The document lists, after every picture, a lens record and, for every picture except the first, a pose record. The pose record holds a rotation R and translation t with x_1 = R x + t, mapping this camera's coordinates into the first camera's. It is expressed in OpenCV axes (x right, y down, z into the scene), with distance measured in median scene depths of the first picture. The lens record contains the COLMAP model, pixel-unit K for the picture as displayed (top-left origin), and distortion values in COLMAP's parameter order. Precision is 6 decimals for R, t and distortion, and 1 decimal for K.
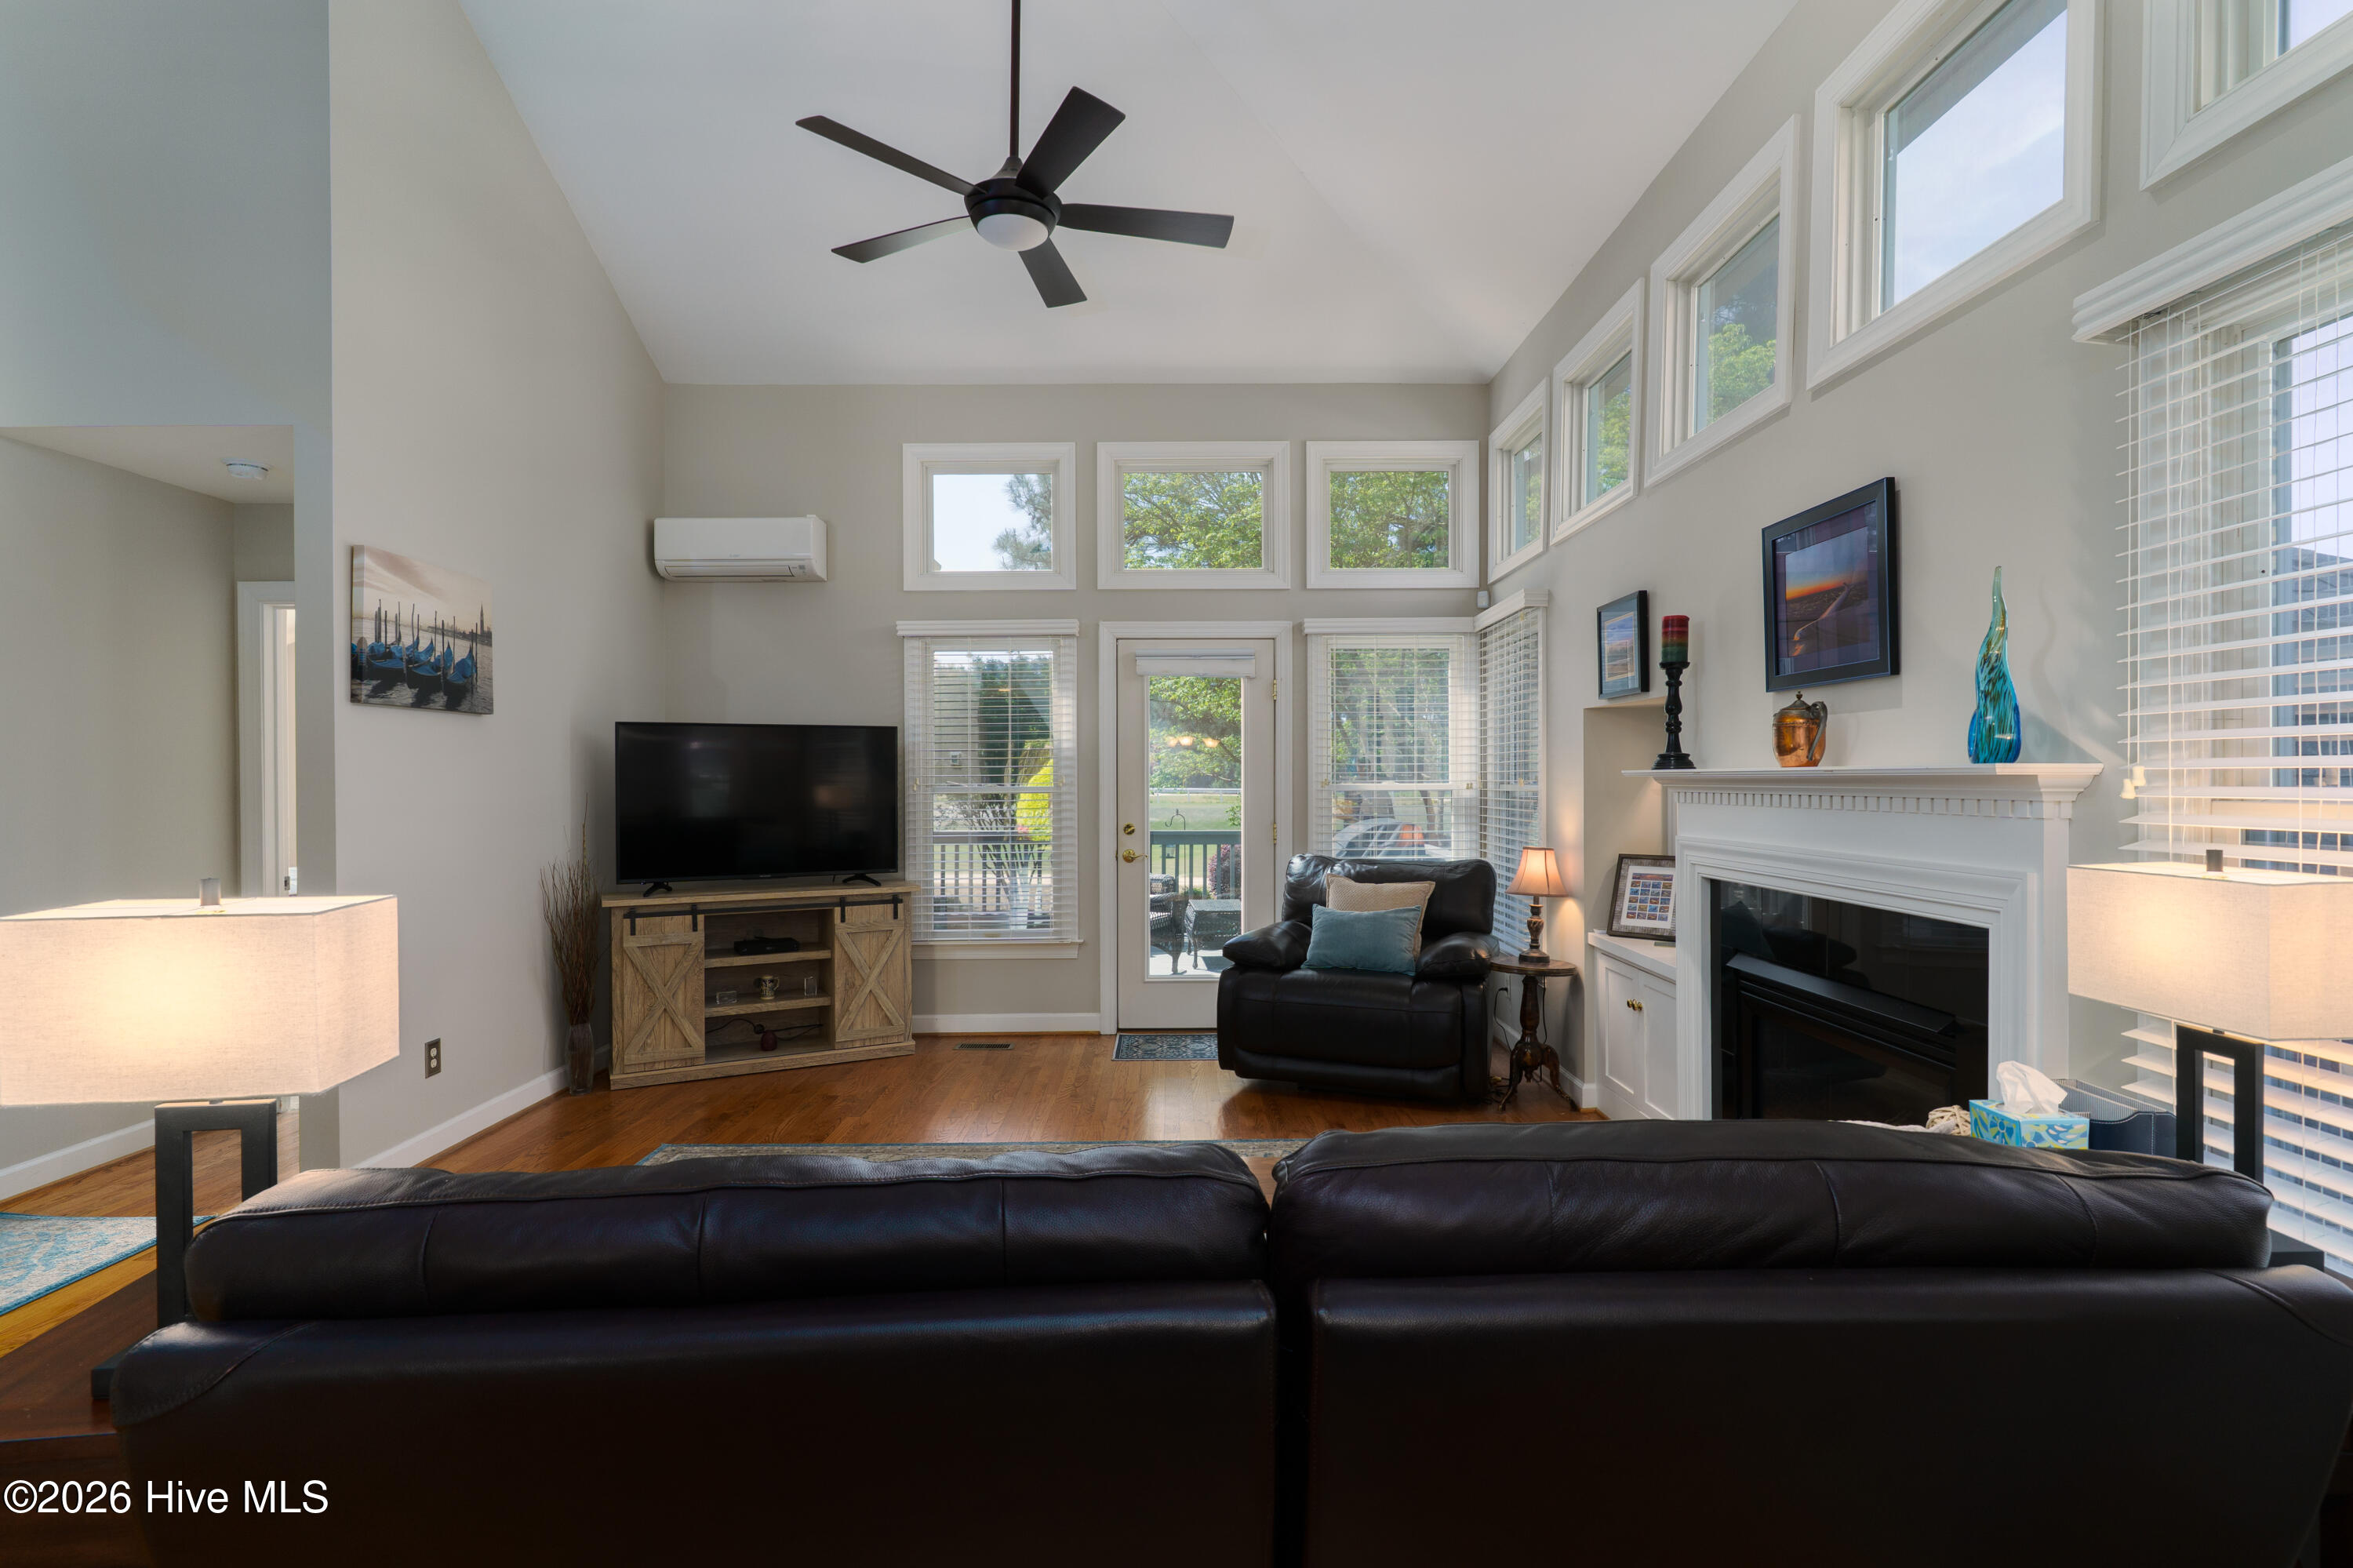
lens RADIAL K [[1148.0, 0, 1161.5], [0, 1148.0, 759.0], [0, 0, 1]] dist [0.004882, -0.002604]
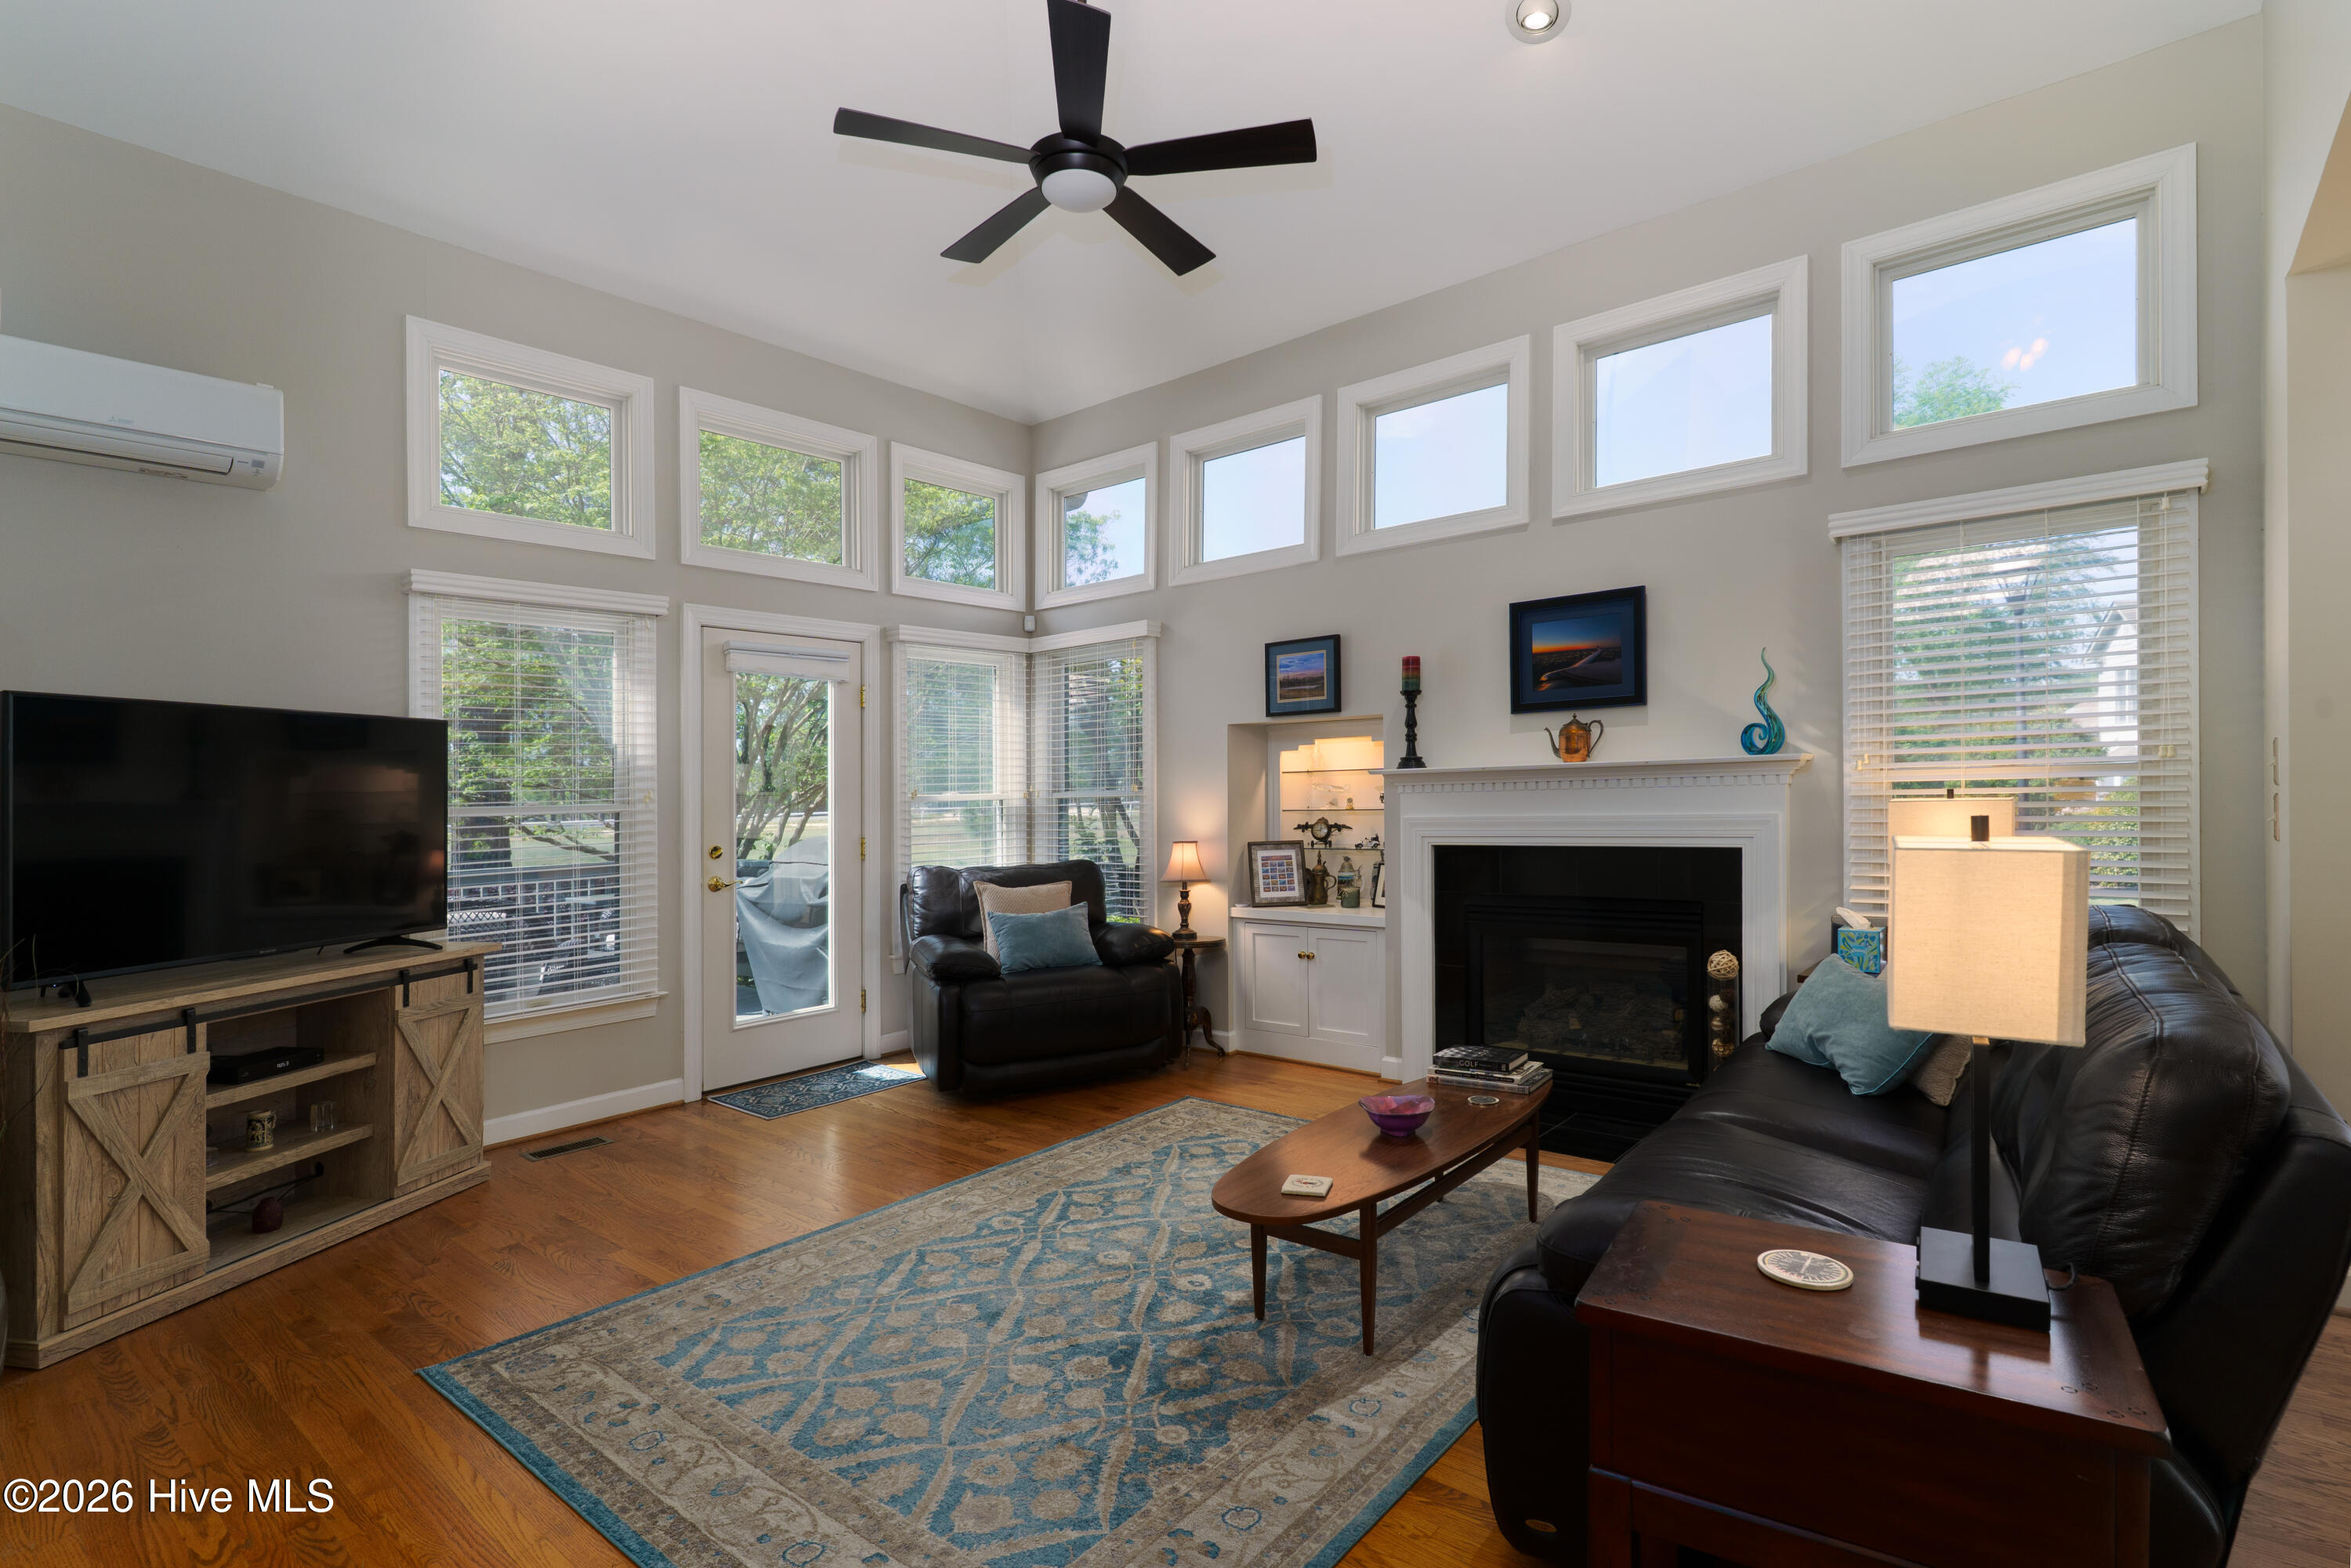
lens RADIAL K [[1147.0, 0, 1183.3], [0, 1147.0, 778.8], [0, 0, 1]] dist [0.004882, -0.002604]
pose [[0.638611, -0.002602, 0.769526, -0.653369], [0.010684, 0.999928, -0.005486, 0.021765], [-0.769456, 0.011725, 0.638592, 0.279069]]
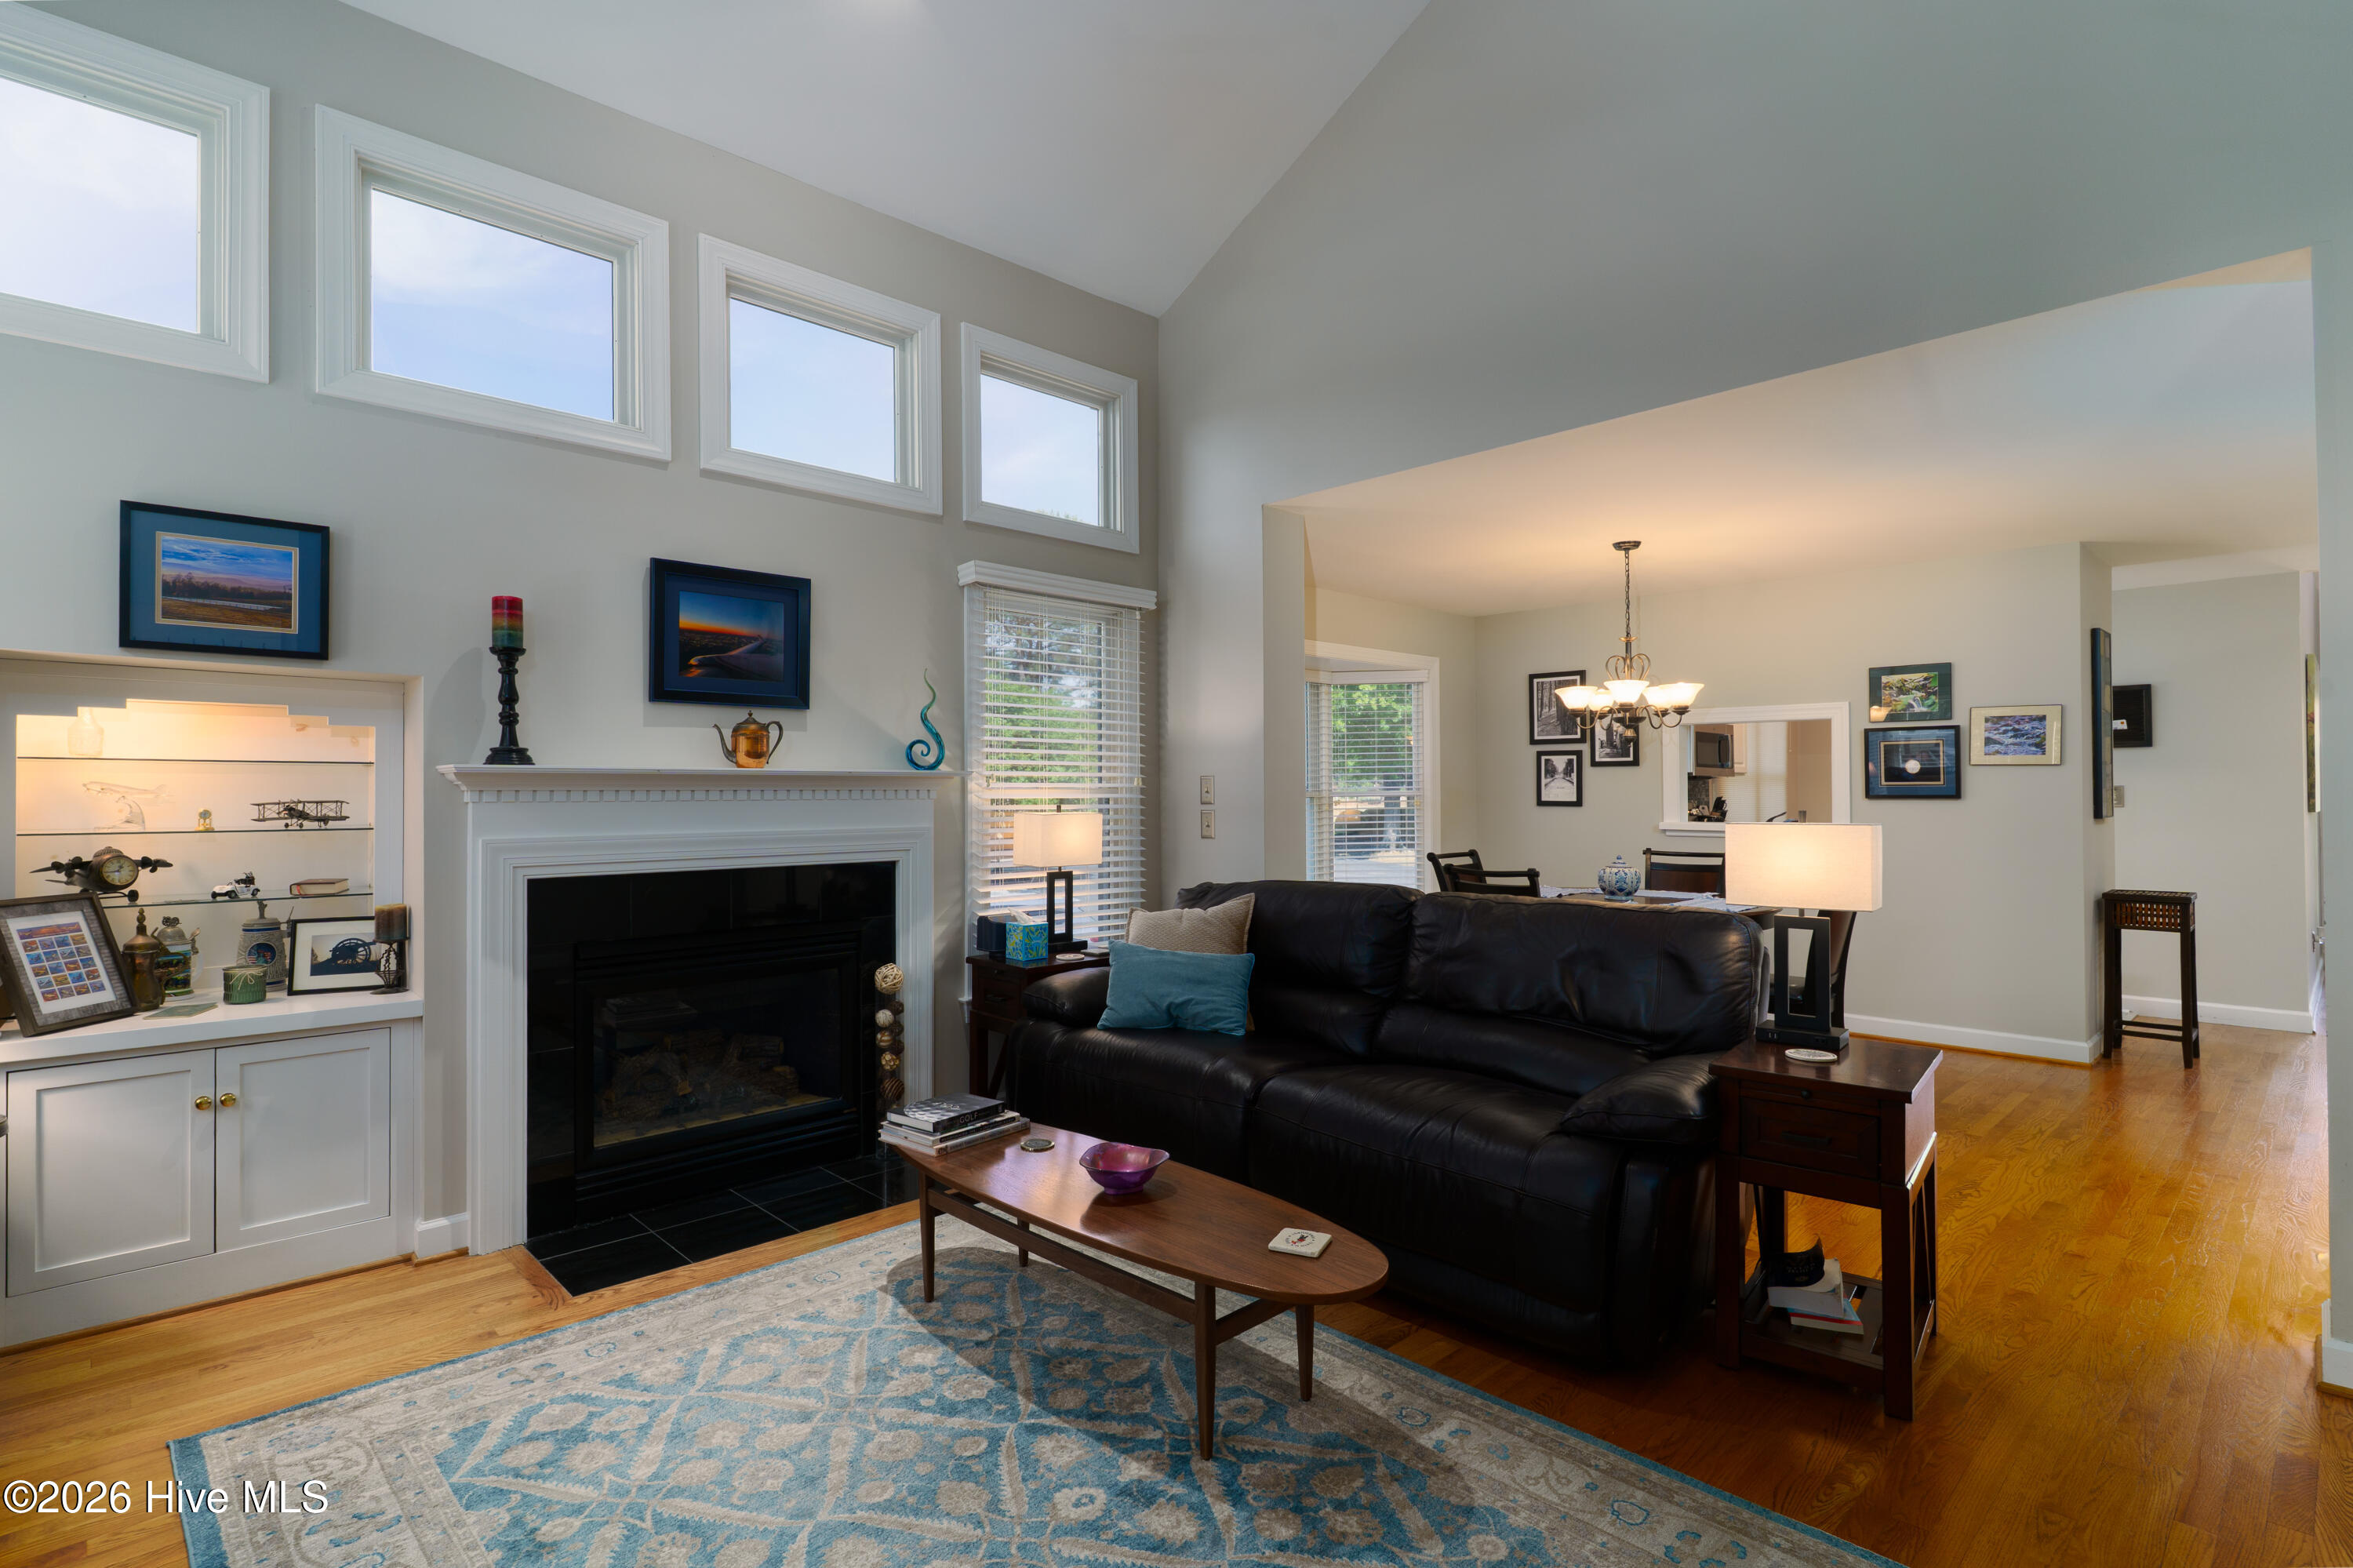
lens RADIAL K [[1148.0, 0, 1166.3], [0, 1148.0, 801.3], [0, 0, 1]] dist [0.004882, -0.002604]
pose [[-0.697231, 0.003777, 0.716836, -0.478582], [-0.004725, 0.999940, -0.009864, 0.037127], [-0.716831, -0.010264, -0.697172, 1.051445]]
